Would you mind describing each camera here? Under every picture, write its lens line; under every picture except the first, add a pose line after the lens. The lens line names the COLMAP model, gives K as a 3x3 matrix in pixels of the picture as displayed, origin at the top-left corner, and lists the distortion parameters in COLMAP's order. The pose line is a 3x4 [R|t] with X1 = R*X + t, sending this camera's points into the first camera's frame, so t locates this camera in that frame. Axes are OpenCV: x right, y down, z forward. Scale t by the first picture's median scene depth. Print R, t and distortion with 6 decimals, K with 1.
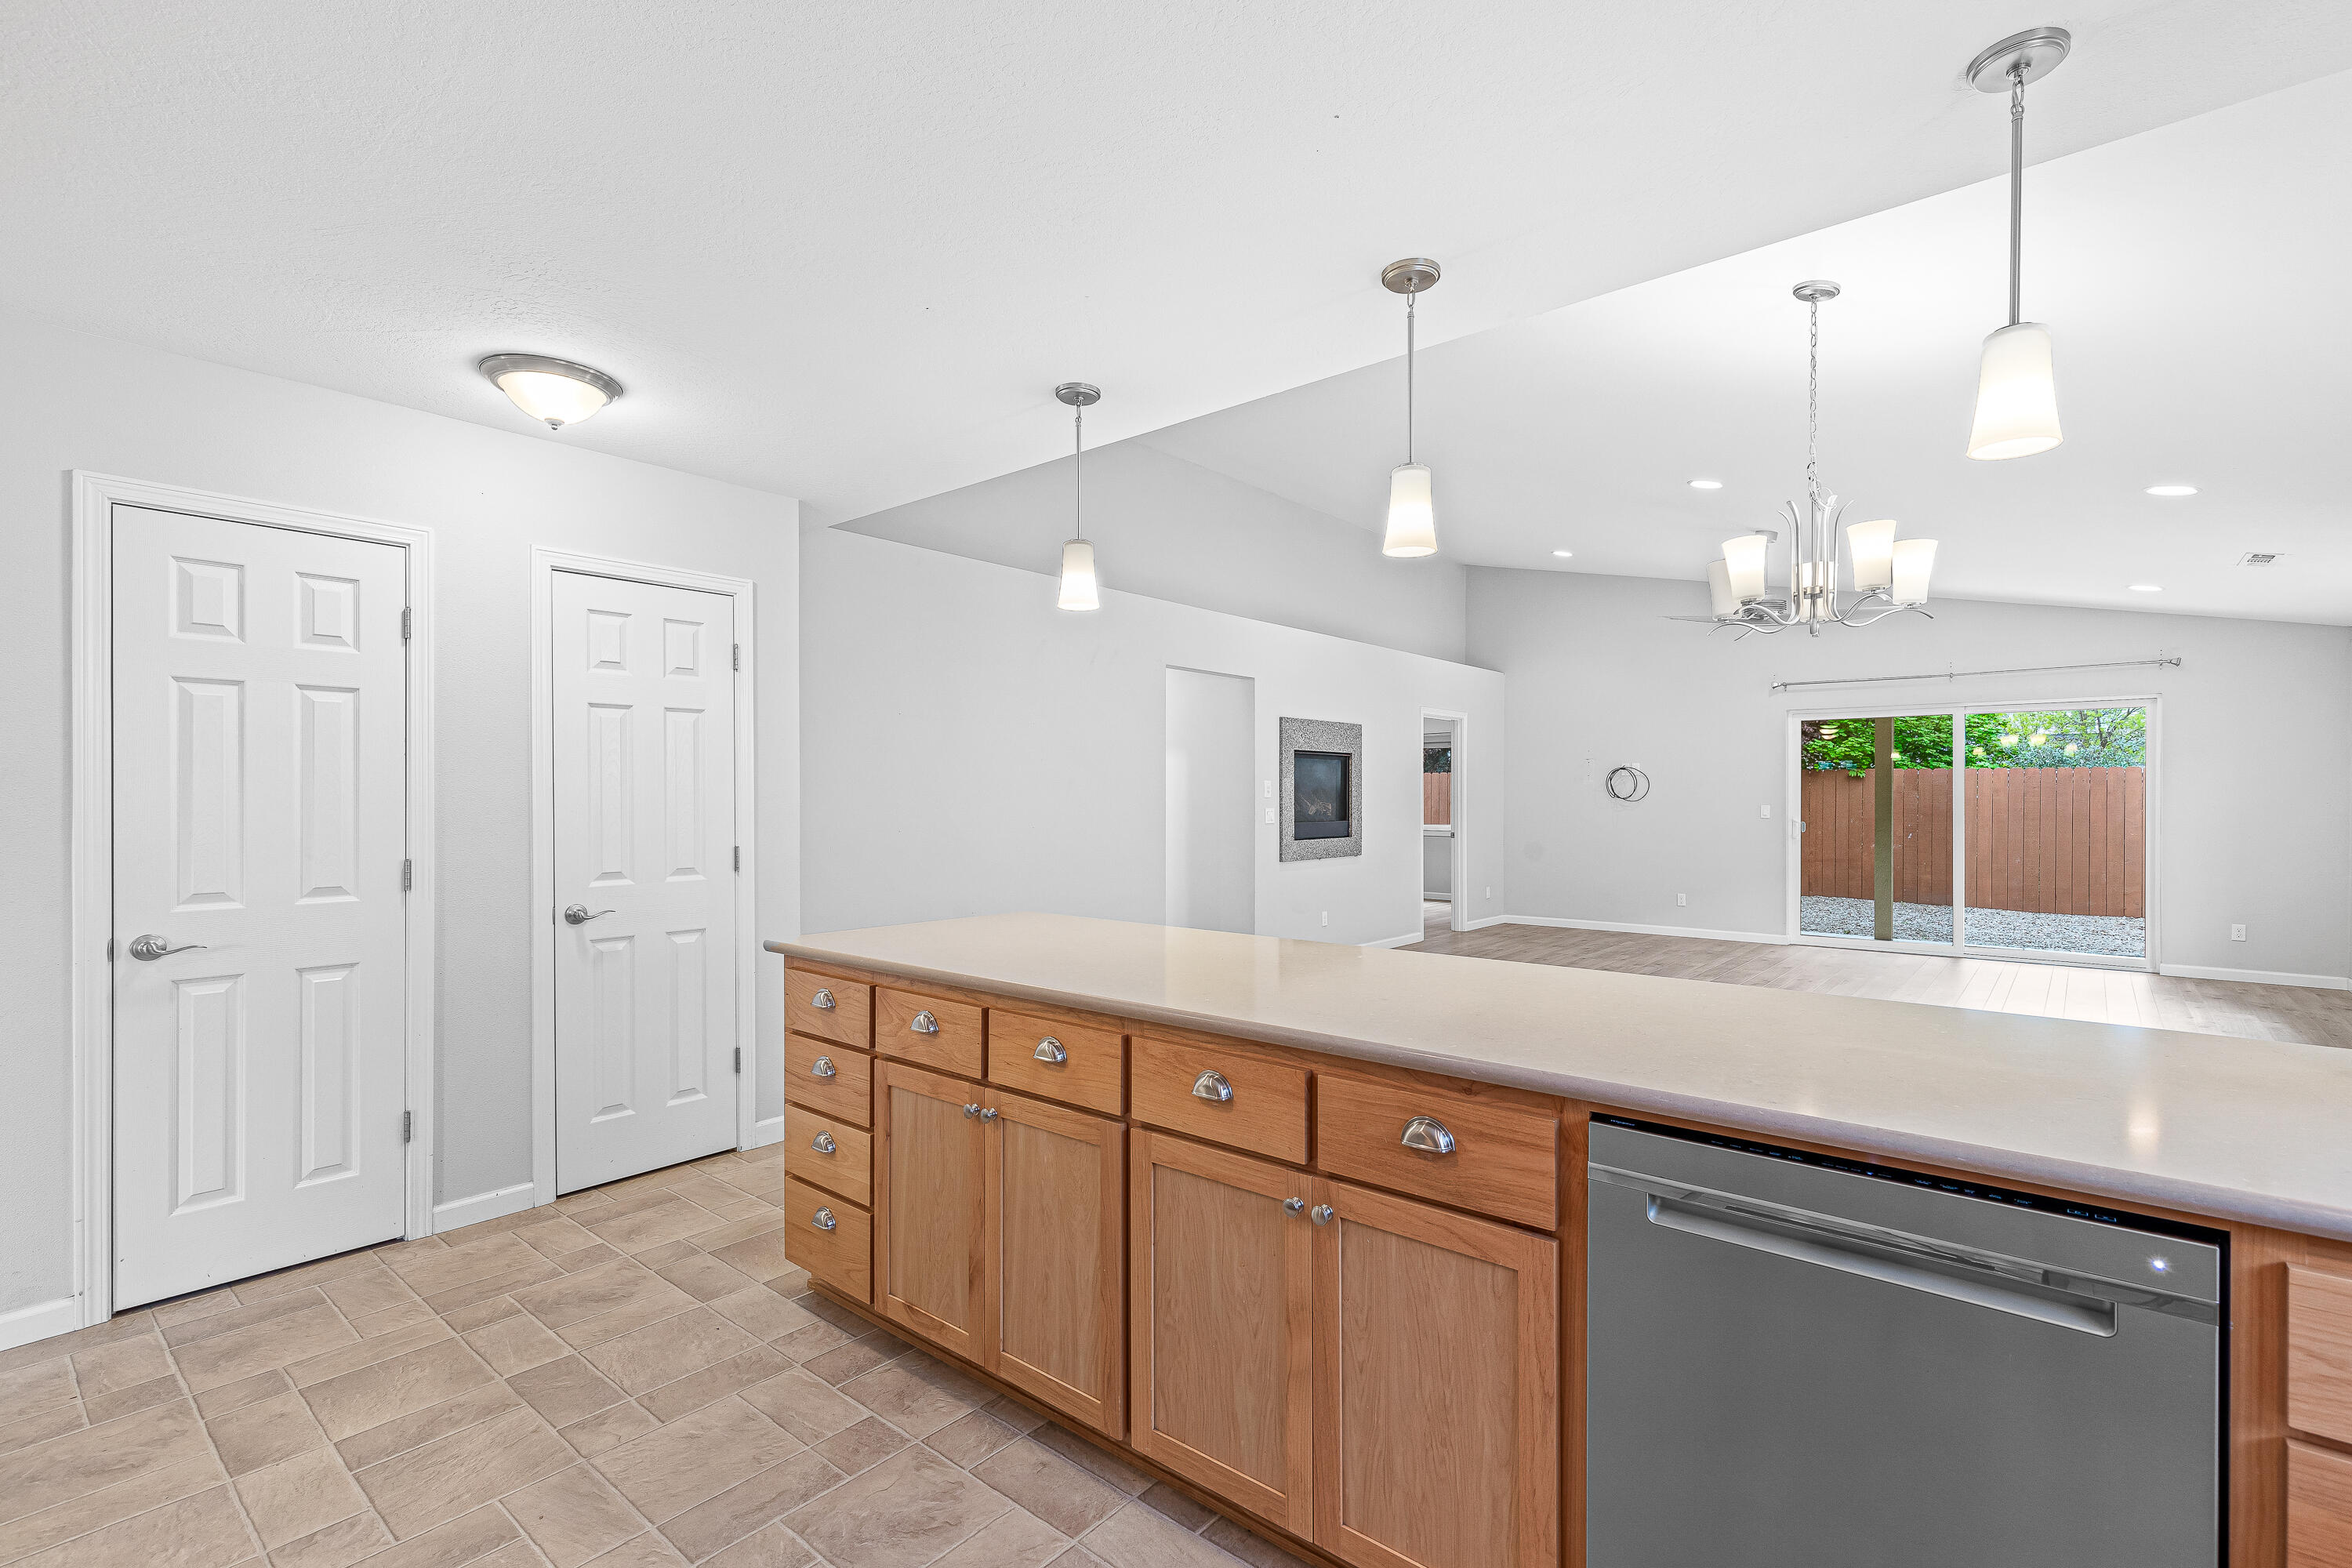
lens RADIAL K [[1072.7, 0, 1175.3], [0, 1072.7, 802.6], [0, 0, 1]] dist [0.000780, 0.000085]
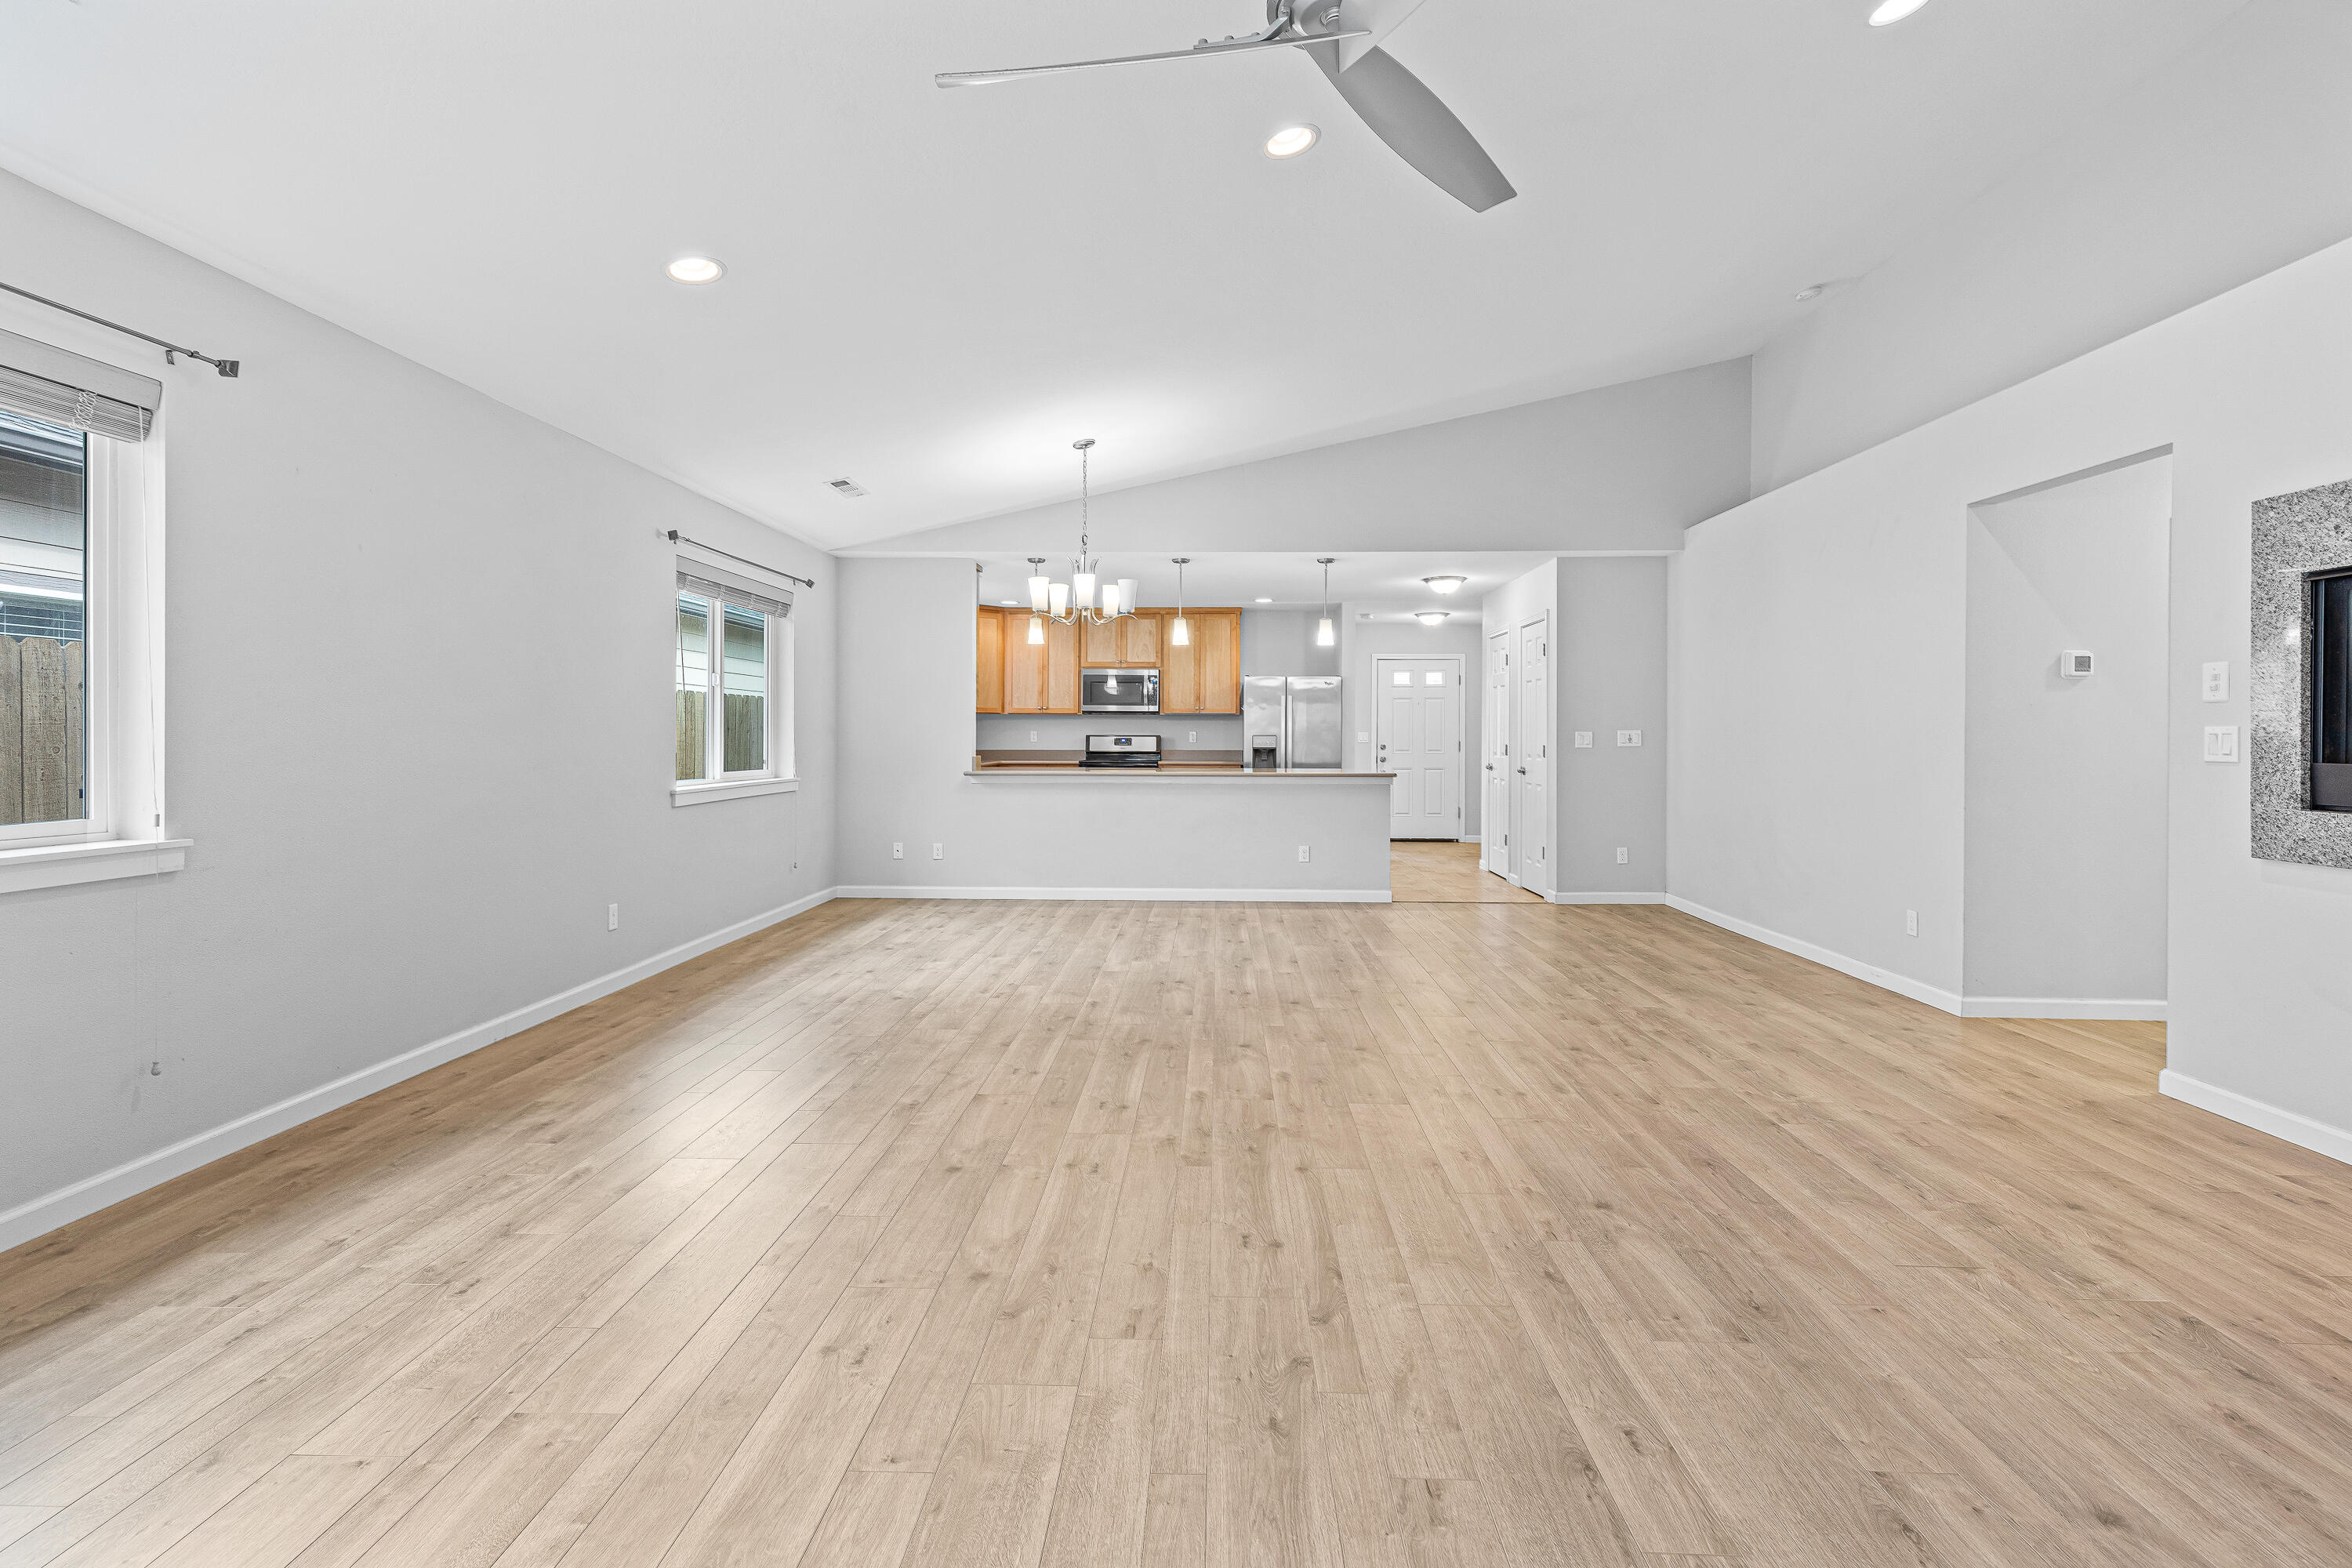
lens RADIAL K [[1078.4, 0, 1183.1], [0, 1078.4, 745.7], [0, 0, 1]] dist [0.011094, -0.001012]
pose [[-0.782076, 0.004895, -0.623164, 0.659125], [-0.004542, 0.999898, 0.013555, 0.008885], [0.623166, 0.013431, -0.781974, 1.042970]]
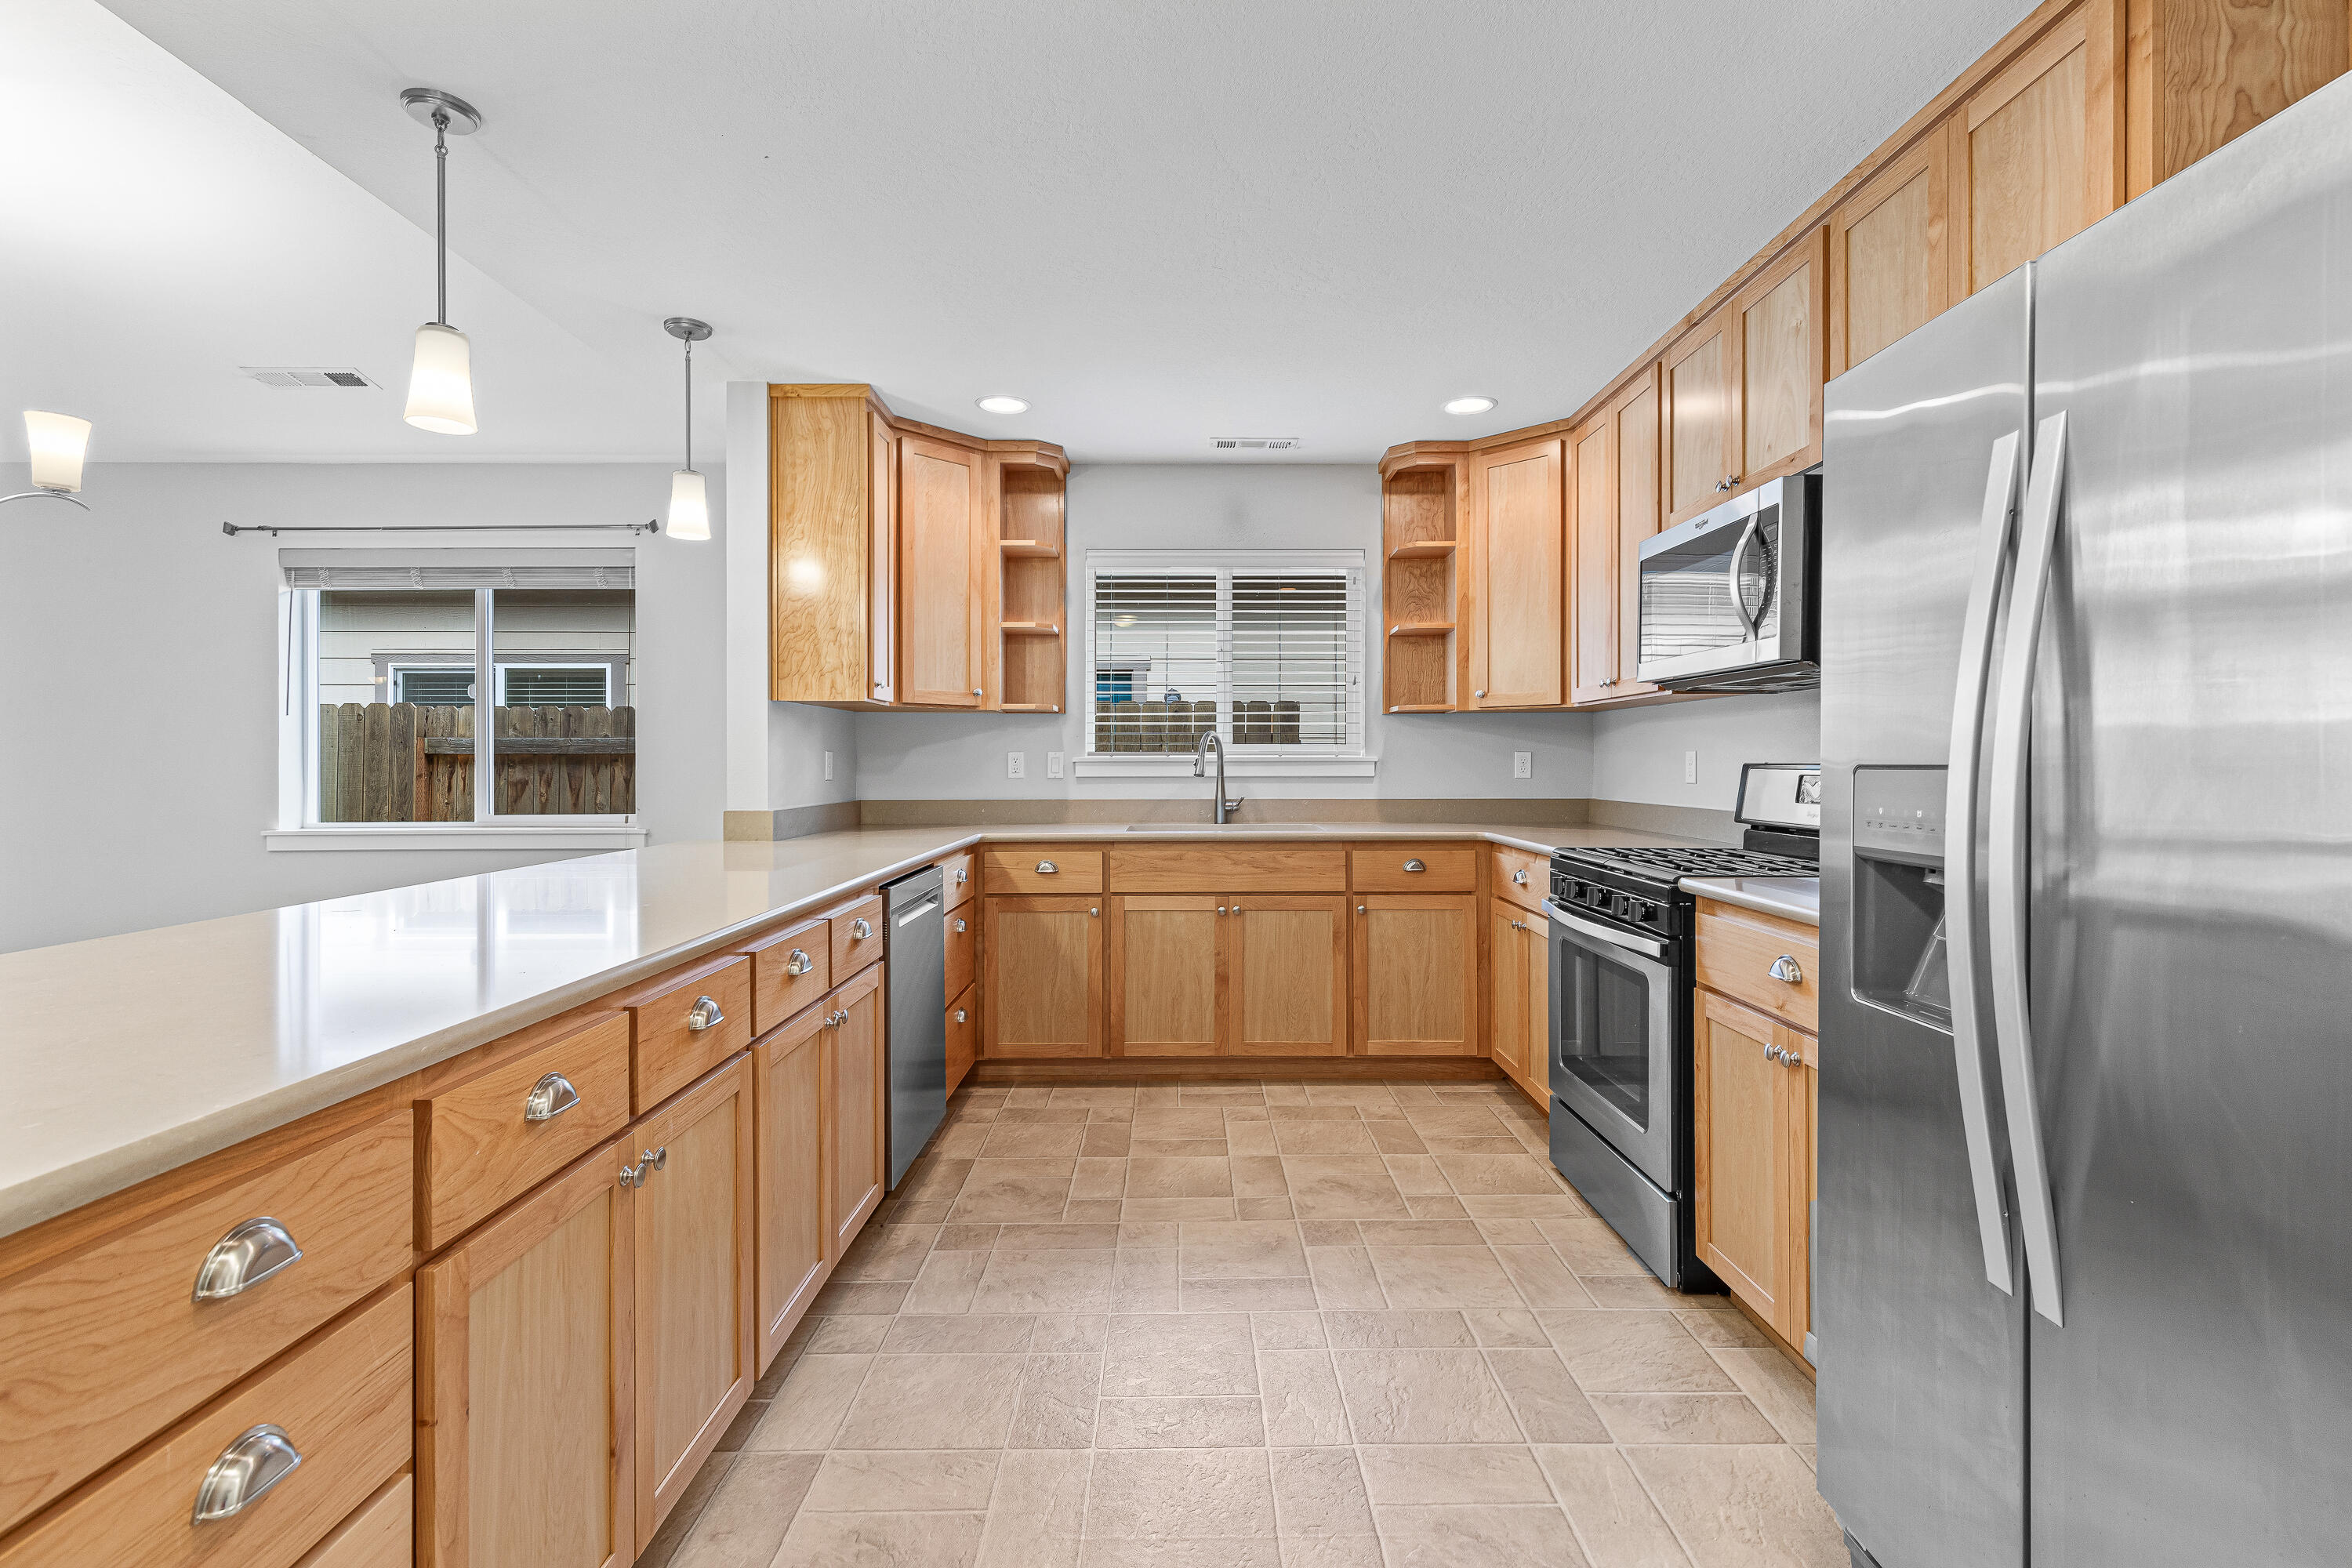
lens RADIAL K [[1076.3, 0, 1177.6], [0, 1076.3, 761.2], [0, 0, 1]] dist [0.001920, -0.000073]
pose [[-0.648393, 0.001269, 0.761305, -0.248883], [0.004912, 0.999985, 0.002516, 0.011419], [-0.761290, 0.005371, -0.648389, 0.326028]]
